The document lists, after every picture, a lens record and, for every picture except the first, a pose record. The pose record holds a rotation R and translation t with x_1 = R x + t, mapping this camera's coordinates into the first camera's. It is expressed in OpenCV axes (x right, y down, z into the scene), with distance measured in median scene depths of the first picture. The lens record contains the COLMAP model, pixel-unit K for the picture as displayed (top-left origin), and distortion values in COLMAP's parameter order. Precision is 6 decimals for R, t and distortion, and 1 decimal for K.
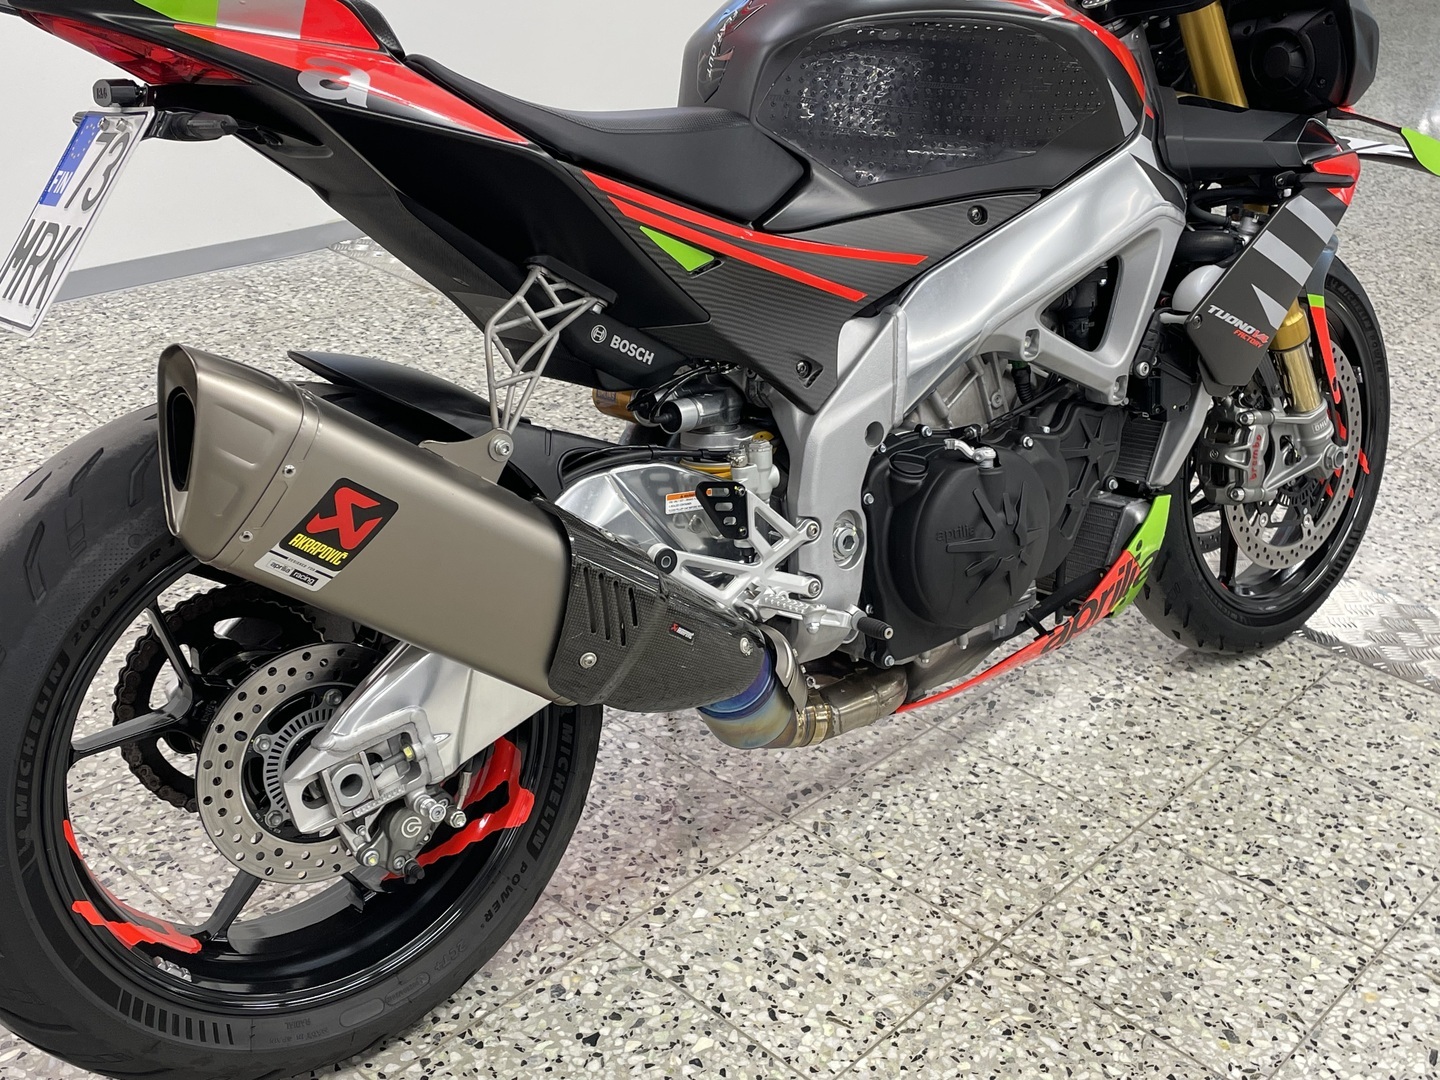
lens RADIAL K [[1631.8, 0, 731.2], [0, 1631.8, 543.6], [0, 0, 1]] dist [0.082860, -0.072620]
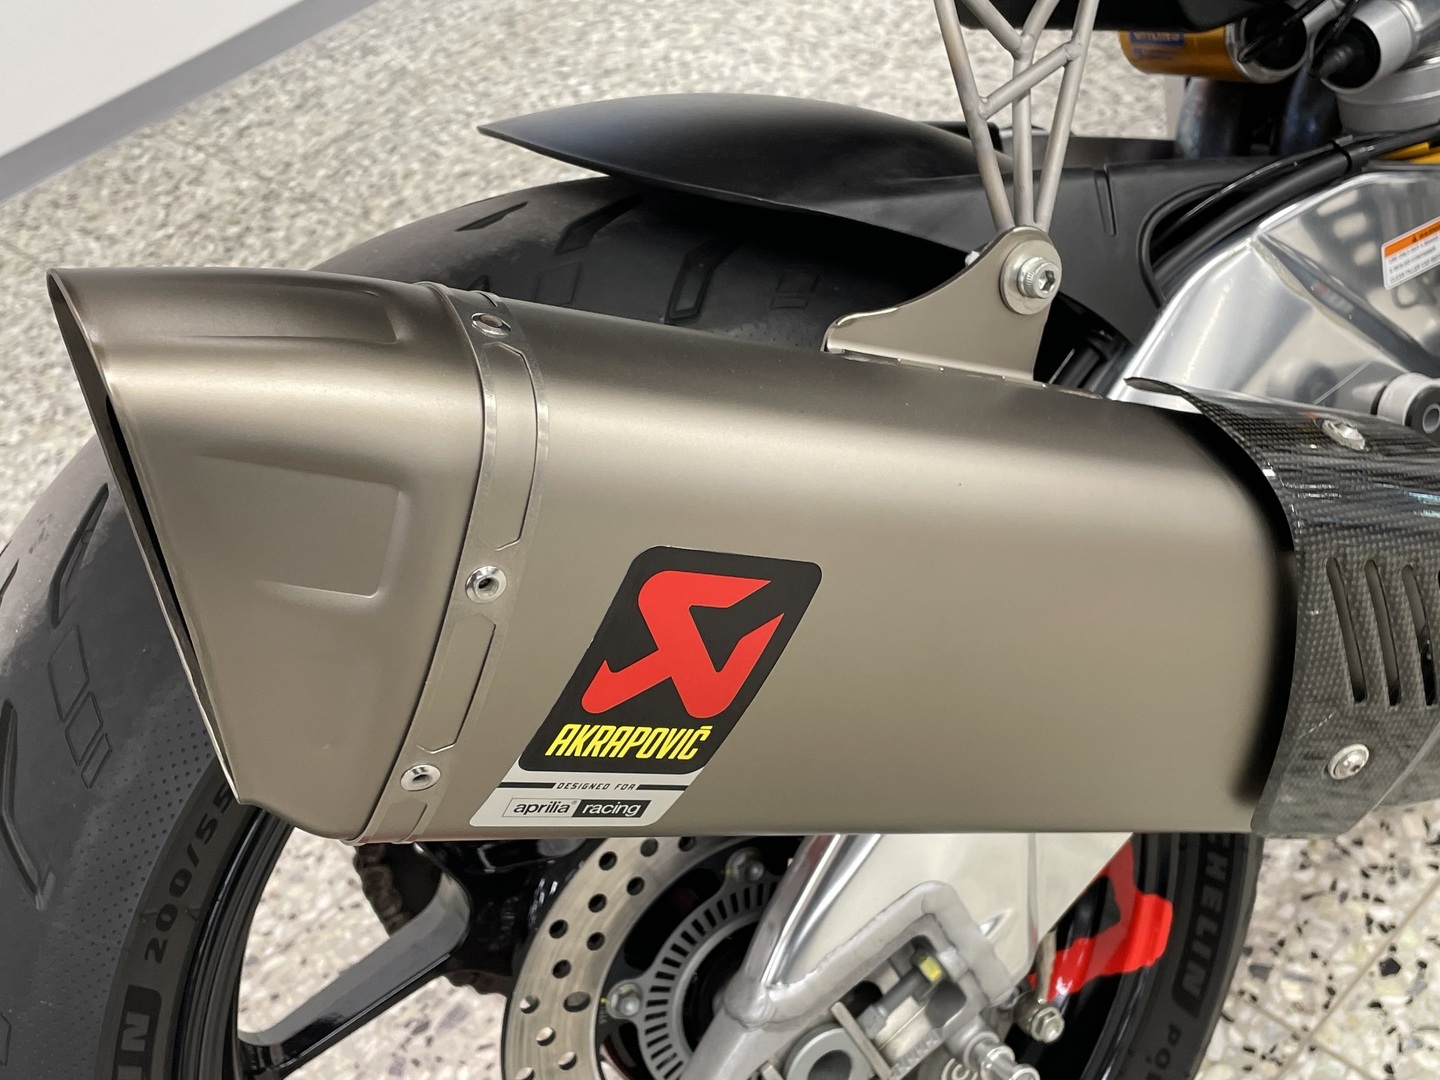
lens RADIAL K [[1631.8, 0, 731.2], [0, 1631.8, 543.6], [0, 0, 1]] dist [0.082860, -0.072620]
pose [[0.955148, -0.167155, -0.244442, -0.104064], [0.218887, 0.954486, 0.202594, -0.076774], [0.199452, -0.247013, 0.948263, 0.512509]]
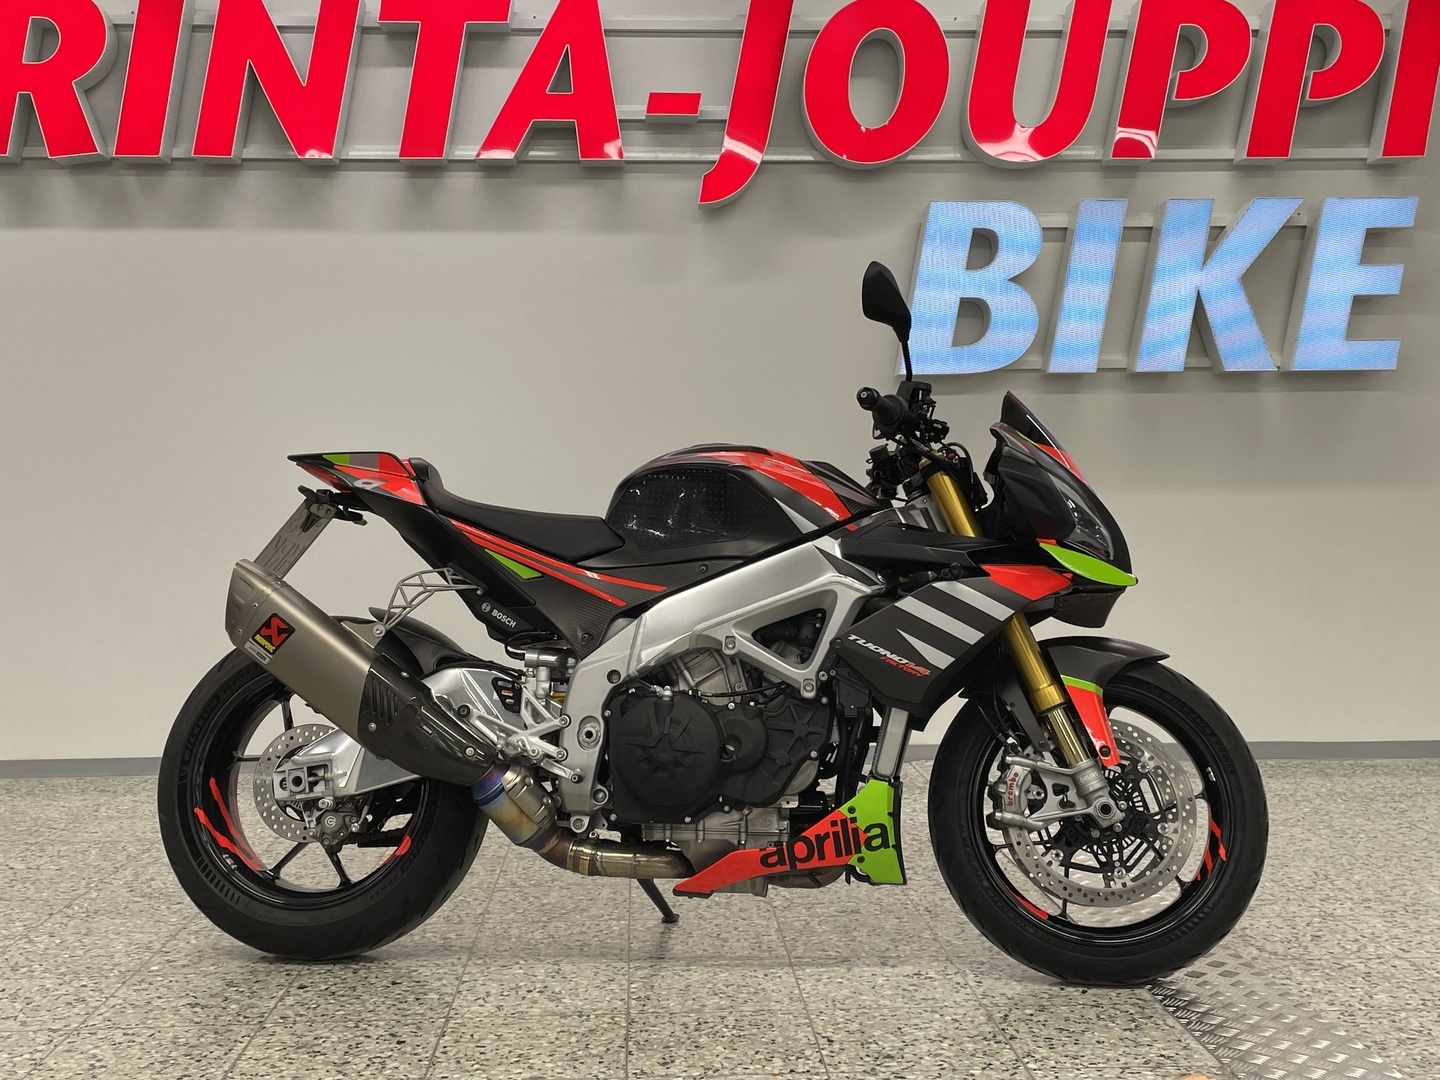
lens RADIAL K [[1635.4, 0, 719.1], [0, 1635.4, 512.3], [0, 0, 1]] dist [0.098825, -0.110351]
pose [[0.708780, -0.054075, -0.703354, 1.459306], [-0.276475, 0.895997, -0.347493, 0.367701], [0.648994, 0.440756, 0.620114, -0.120238]]
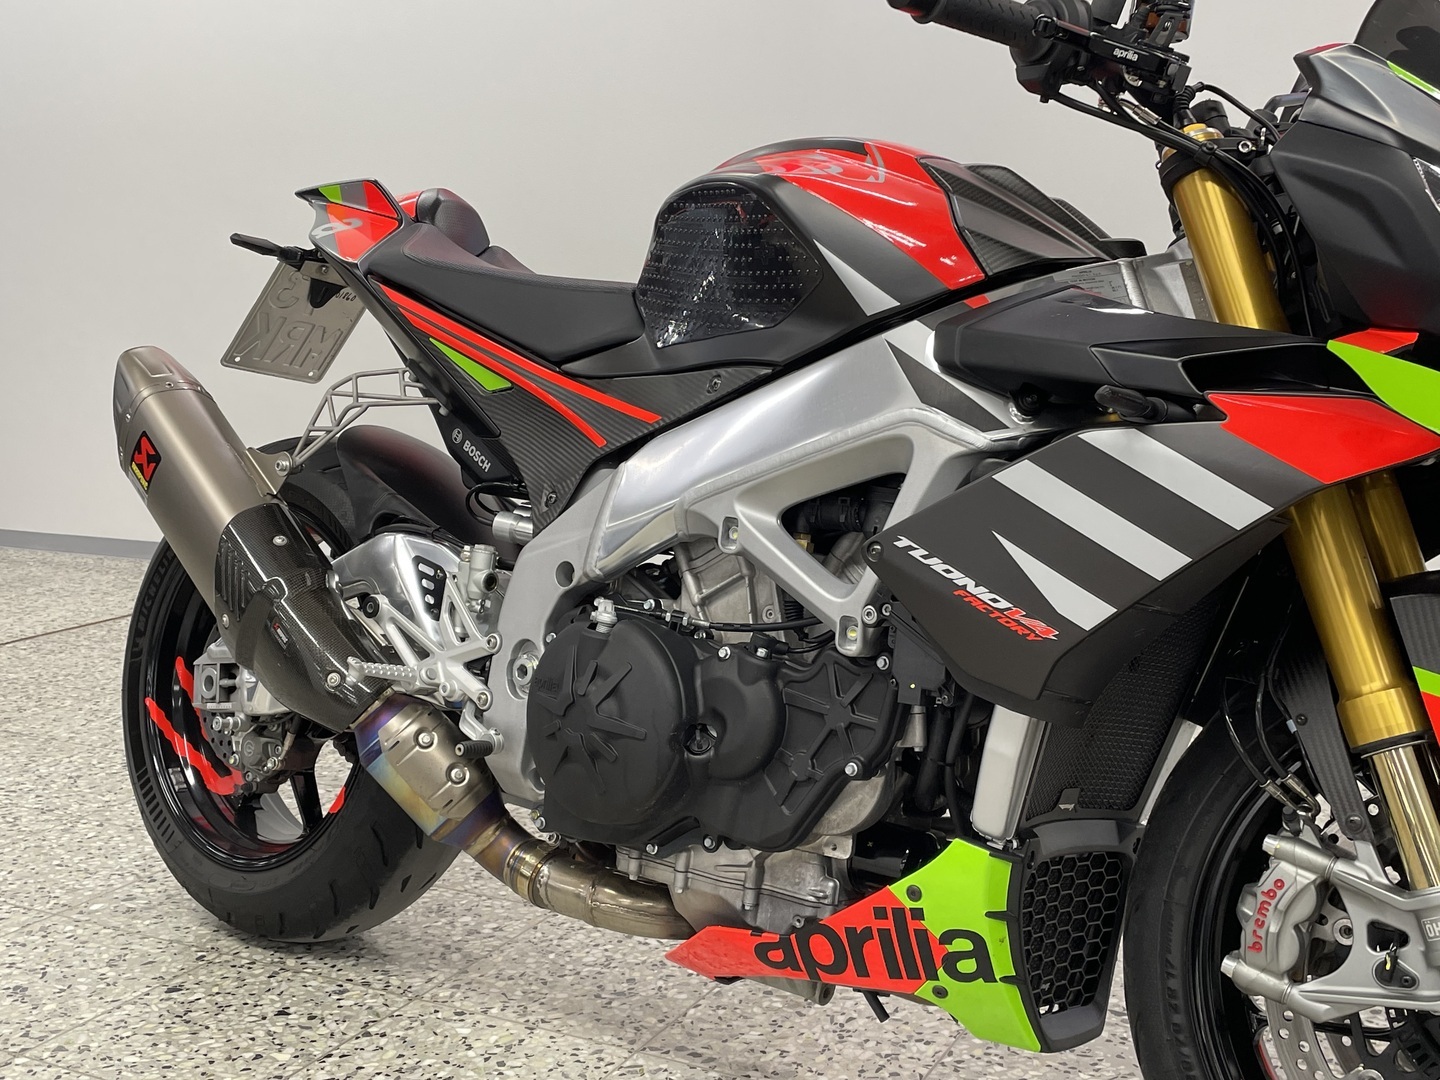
lens RADIAL K [[1631.8, 0, 731.2], [0, 1631.8, 543.6], [0, 0, 1]] dist [0.082860, -0.072620]
pose [[0.253233, 0.090089, -0.963201, 1.080617], [-0.418124, 0.908046, -0.024997, -0.102499], [0.872379, 0.409068, 0.267615, 0.823593]]
